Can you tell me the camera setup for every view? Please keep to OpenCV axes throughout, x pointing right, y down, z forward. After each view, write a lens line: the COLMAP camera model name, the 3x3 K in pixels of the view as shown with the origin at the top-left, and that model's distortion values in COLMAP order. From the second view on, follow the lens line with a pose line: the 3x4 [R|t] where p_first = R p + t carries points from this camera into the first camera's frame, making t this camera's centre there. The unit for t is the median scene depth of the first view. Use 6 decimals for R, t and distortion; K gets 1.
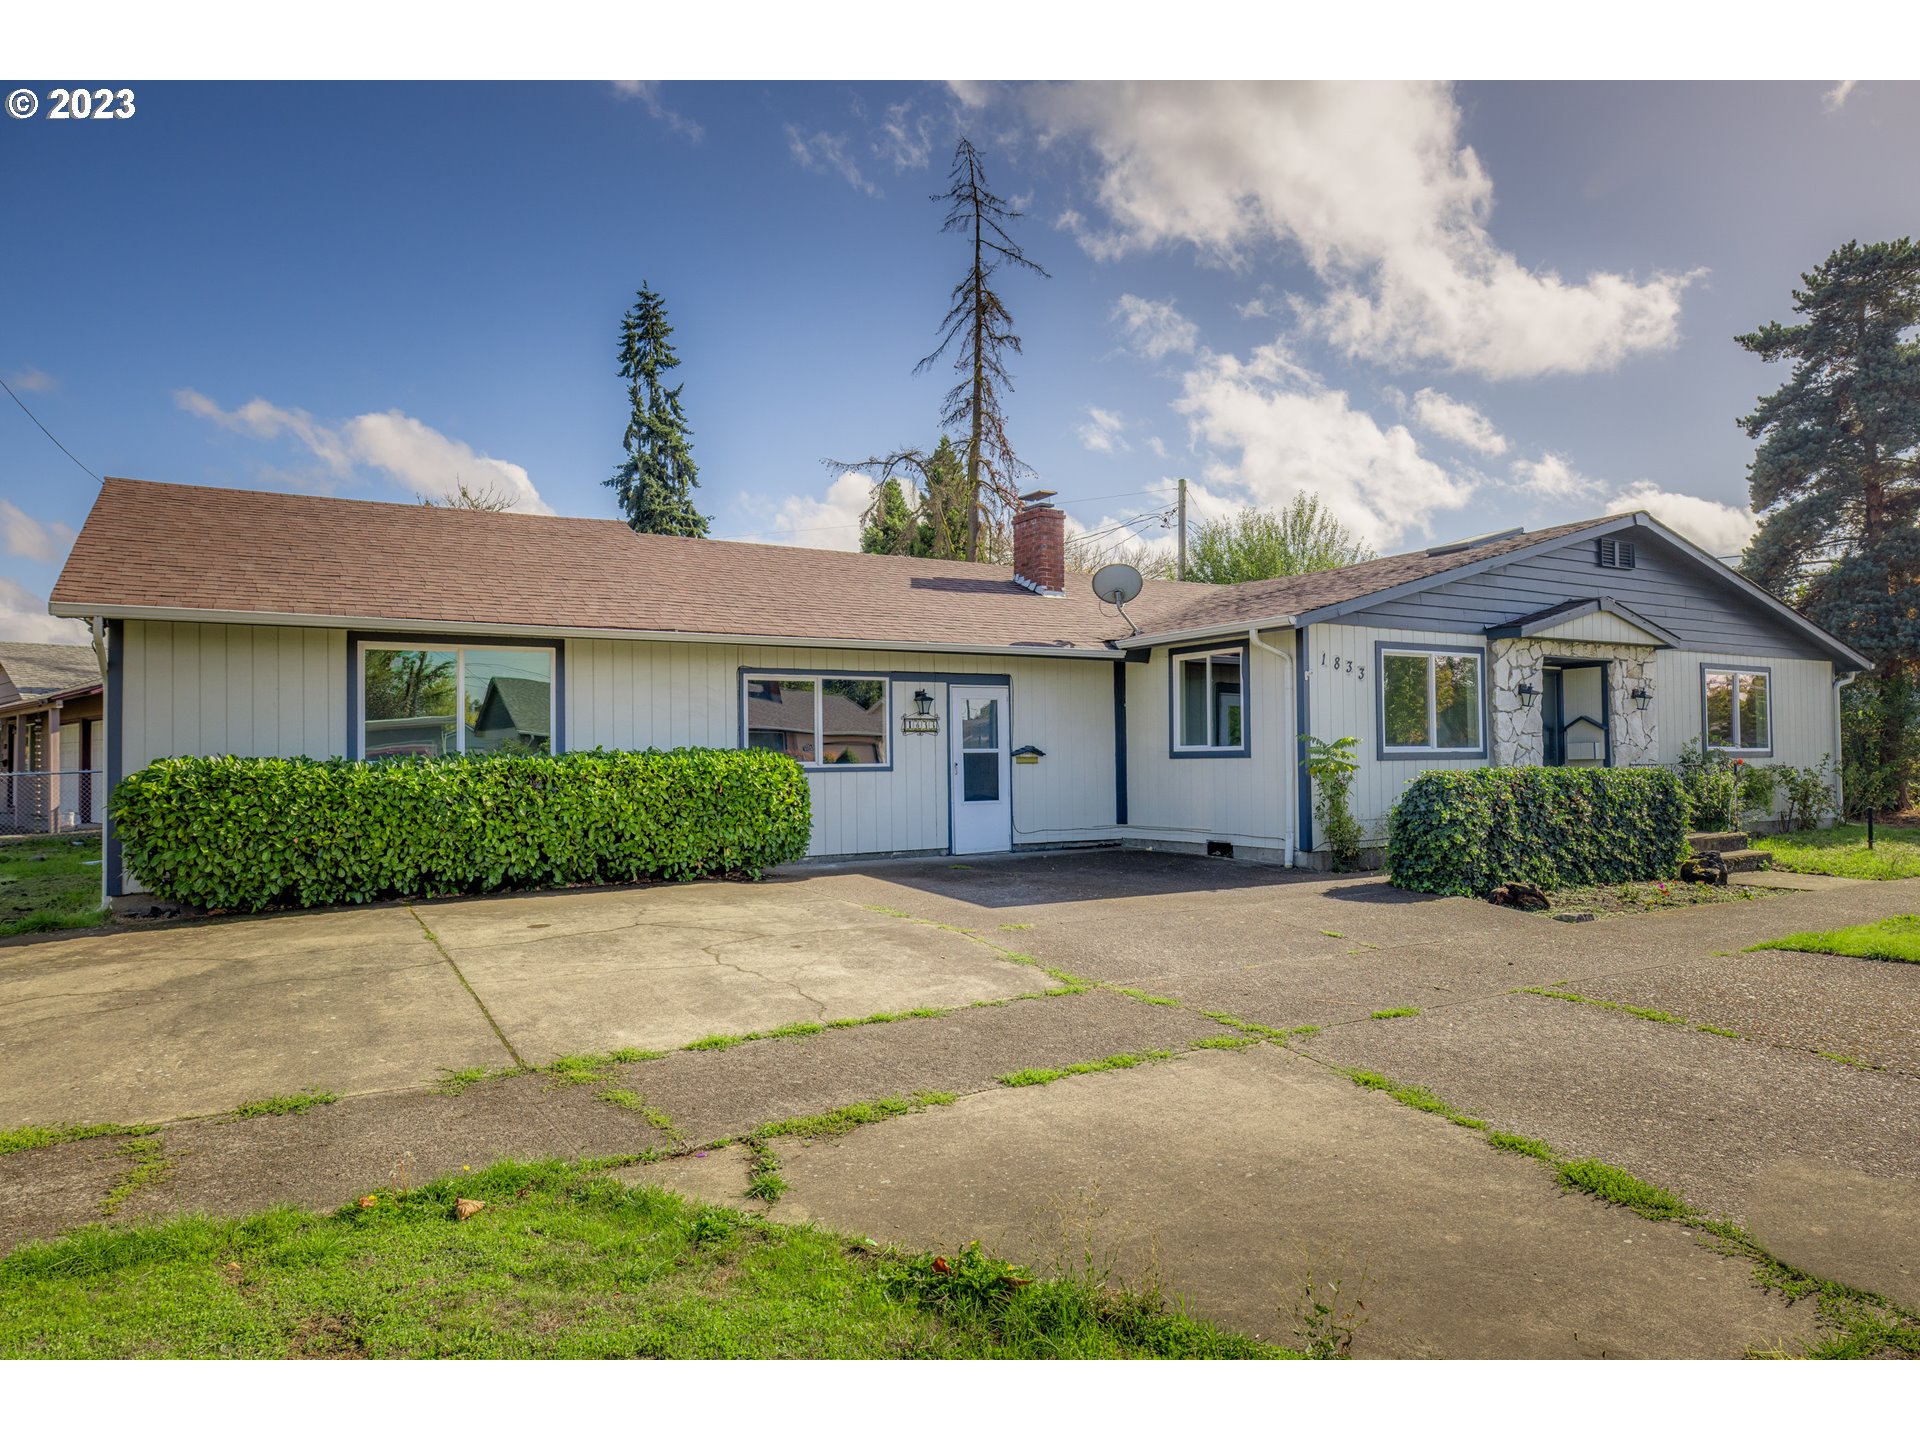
lens RADIAL K [[1180.8, 0, 961.6], [0, 1180.8, 730.5], [0, 0, 1]] dist [0.001514, 0.002207]
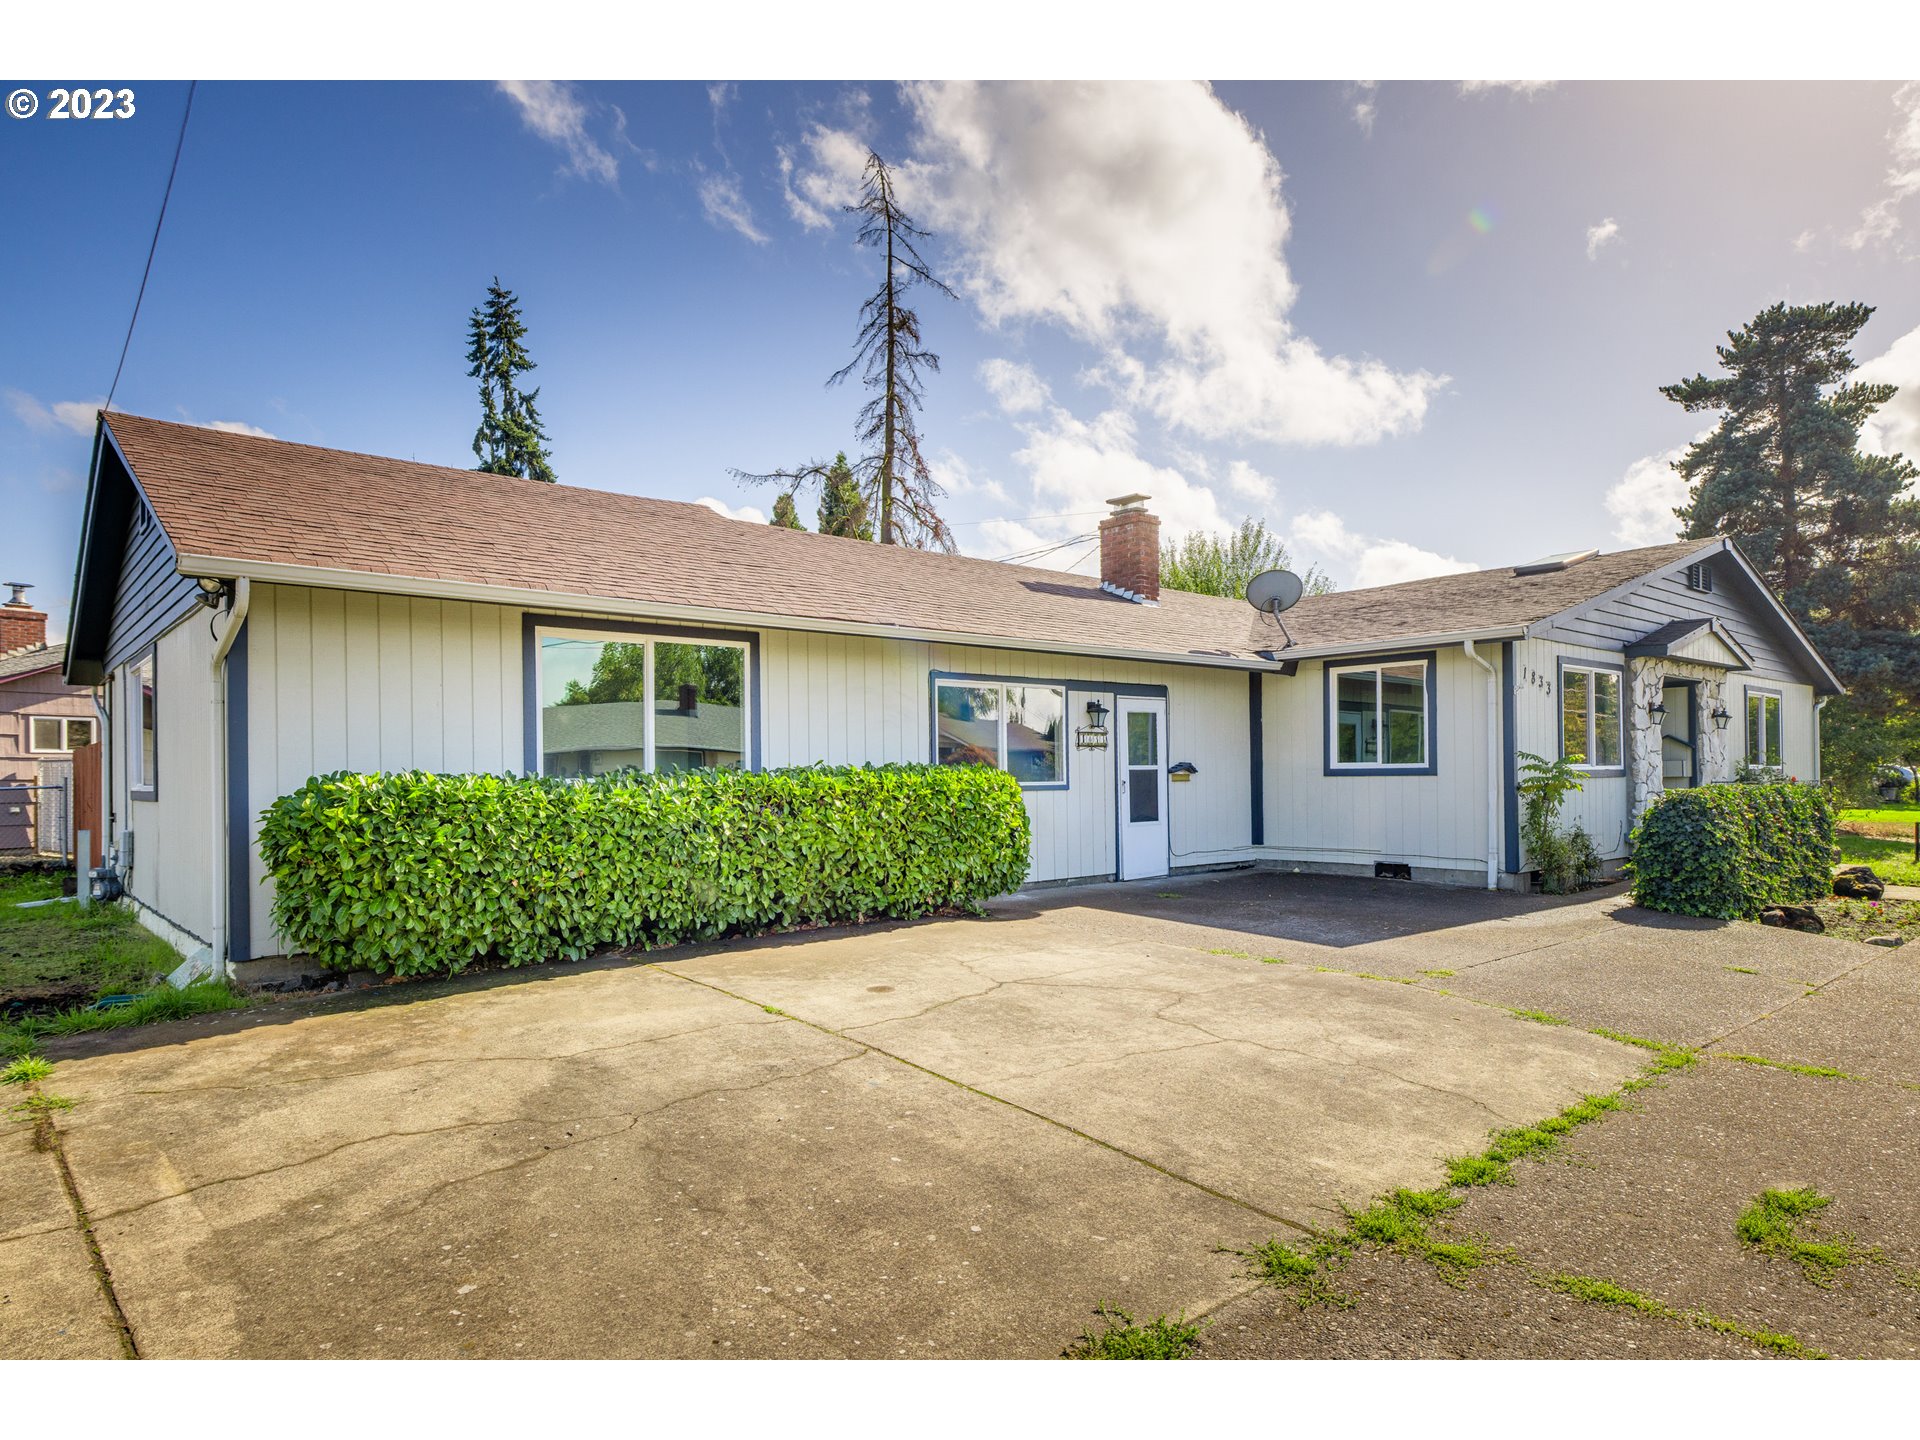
lens RADIAL K [[1113.8, 0, 963.6], [0, 1113.8, 769.3], [0, 0, 1]] dist [0.010116, 0.001604]
pose [[0.984747, 0.002128, 0.173982, -0.273293], [-0.005406, 0.999817, 0.018366, 0.003409], [-0.173911, -0.019026, 0.984578, 0.165743]]
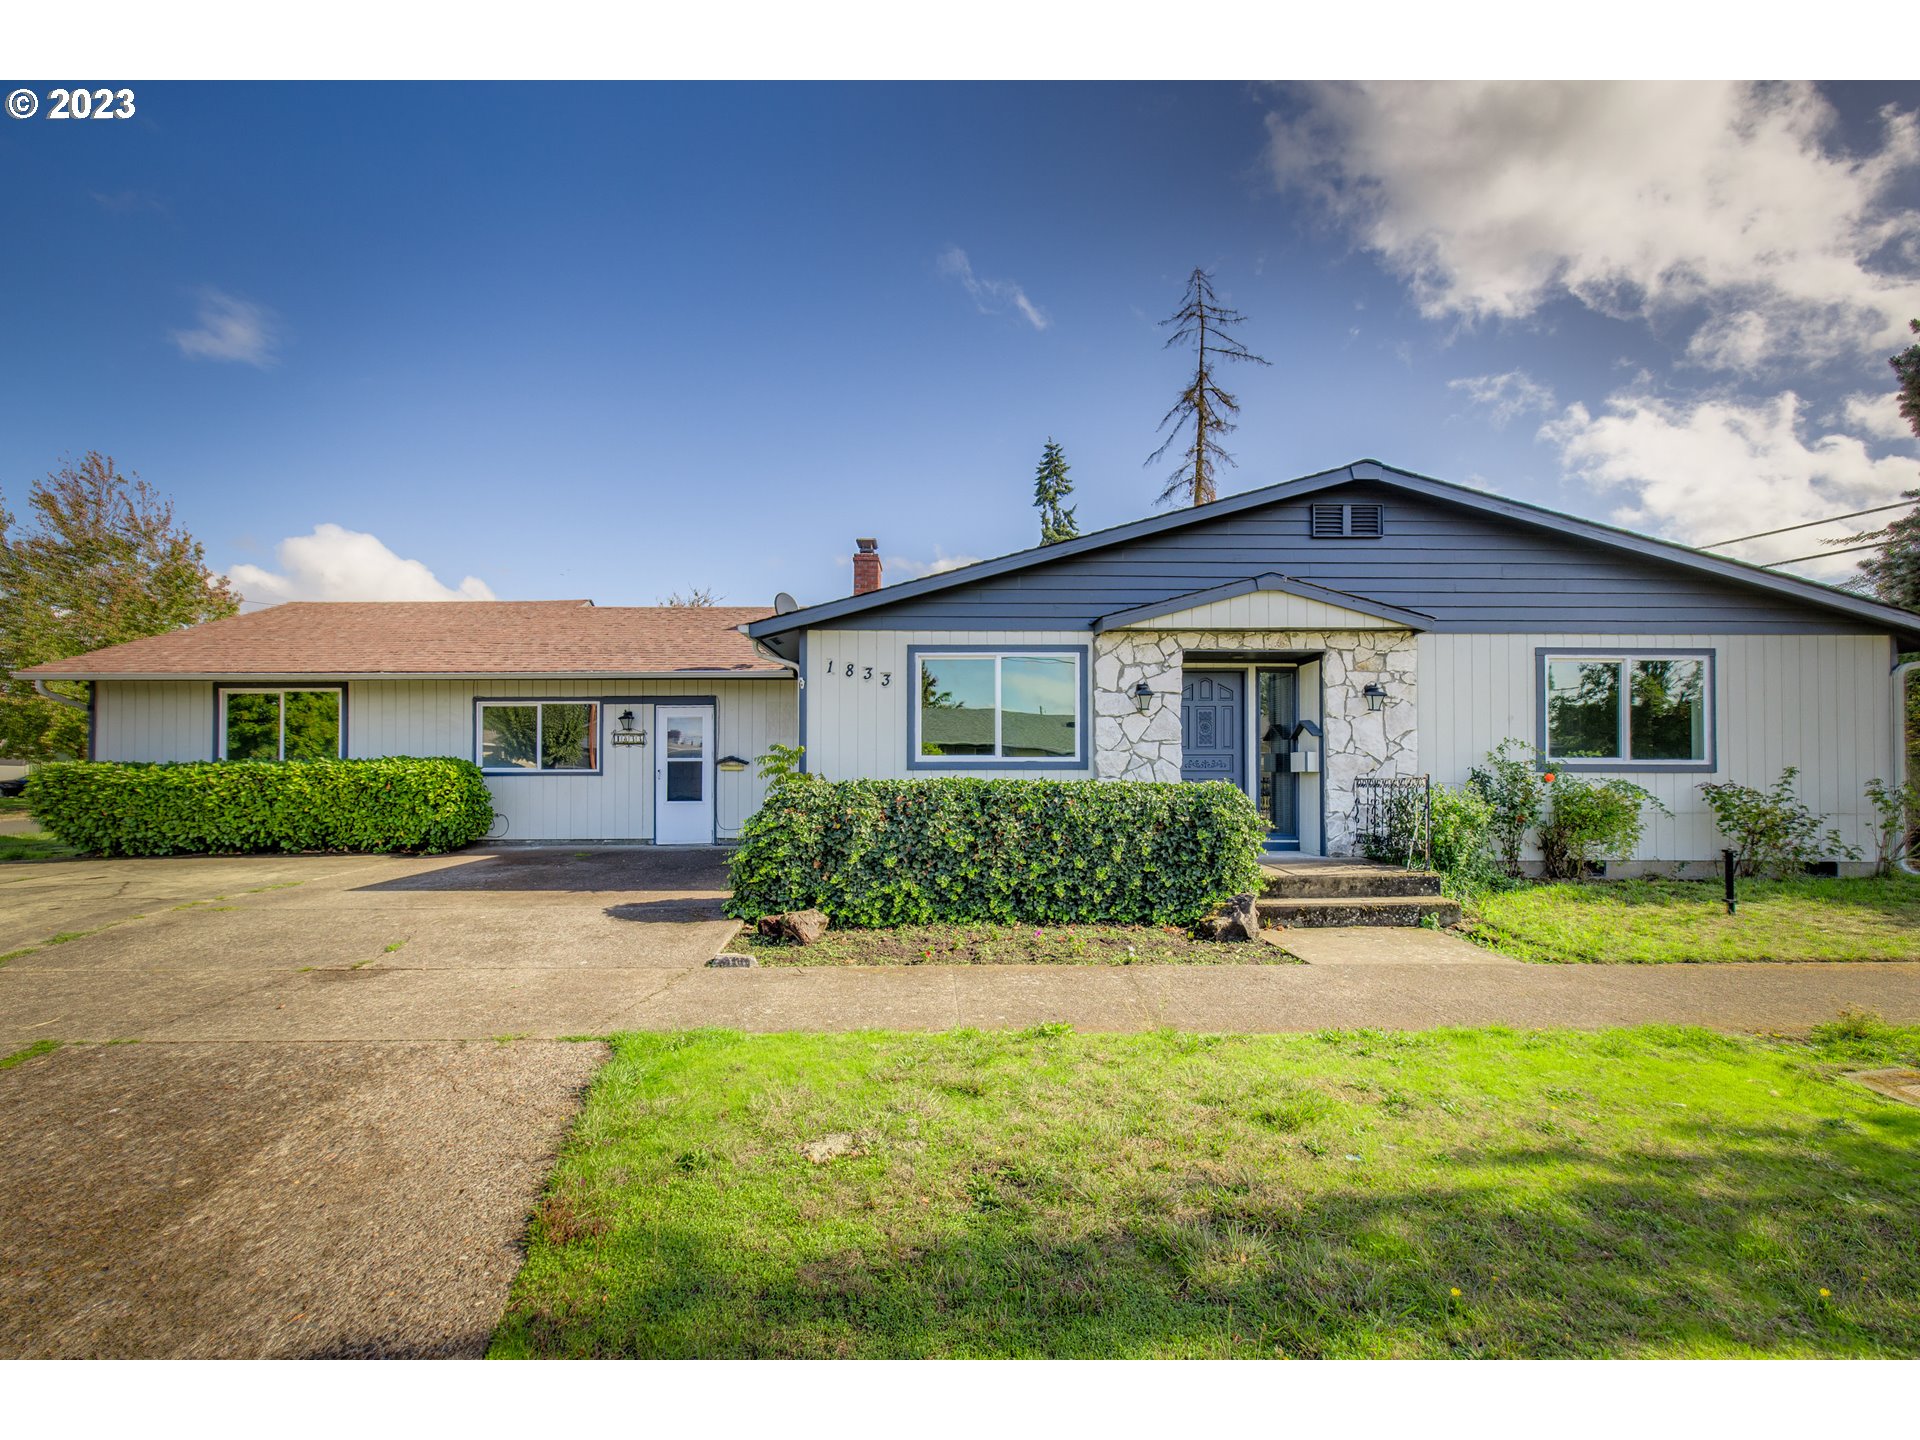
lens RADIAL K [[802.2, 0, 956.7], [0, 802.2, 762.9], [0, 0, 1]] dist [0.002401, 0.000095]
pose [[0.866483, 0.004141, -0.499189, 0.663600], [0.005478, 0.999826, 0.017804, 0.007260], [0.499176, -0.018161, 0.866310, 0.427886]]
